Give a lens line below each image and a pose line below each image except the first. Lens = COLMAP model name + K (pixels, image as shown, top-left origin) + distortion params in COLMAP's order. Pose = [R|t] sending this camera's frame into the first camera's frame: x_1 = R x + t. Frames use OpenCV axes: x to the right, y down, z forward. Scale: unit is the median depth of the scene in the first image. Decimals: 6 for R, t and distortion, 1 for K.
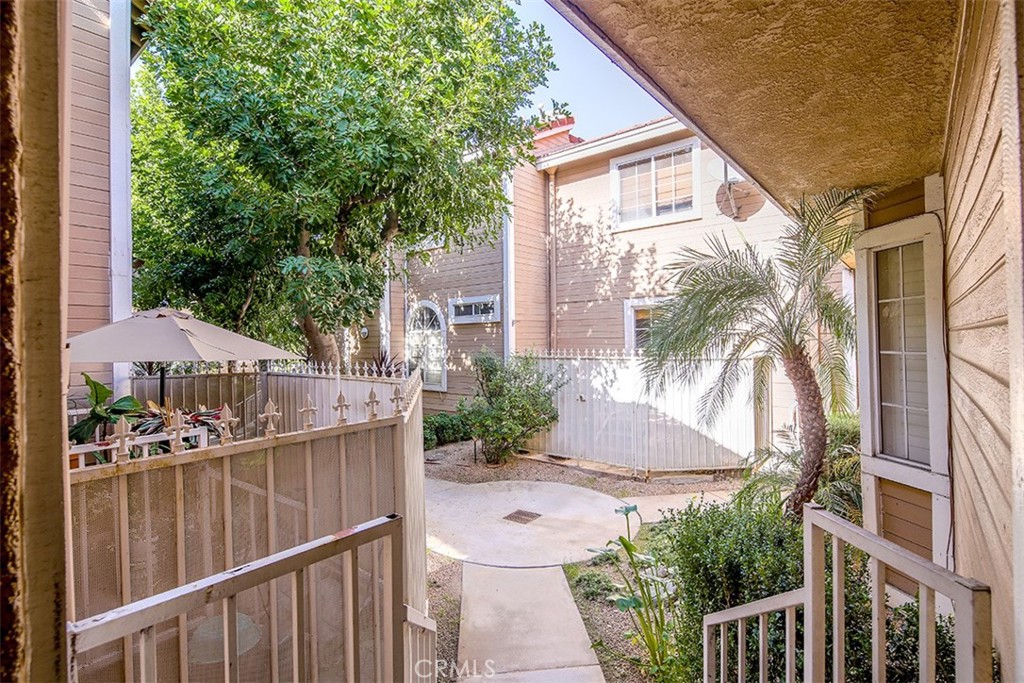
lens RADIAL K [[506.1, 0, 512.0], [0, 506.1, 341.5], [0, 0, 1]] dist [-0.001045, -0.000269]
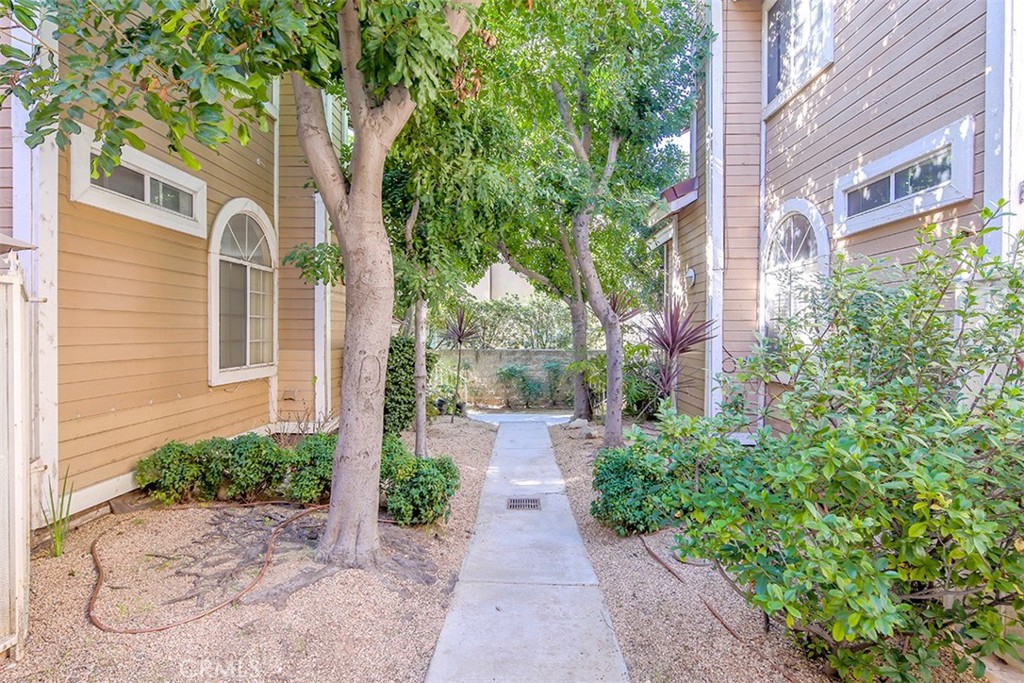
lens RADIAL K [[506.1, 0, 512.0], [0, 506.1, 341.5], [0, 0, 1]] dist [-0.001045, -0.000269]
pose [[0.612586, 0.023579, -0.790052, 0.052055], [-0.004375, 0.999641, 0.026441, 0.044623], [0.790392, -0.012741, 0.612469, 0.514420]]
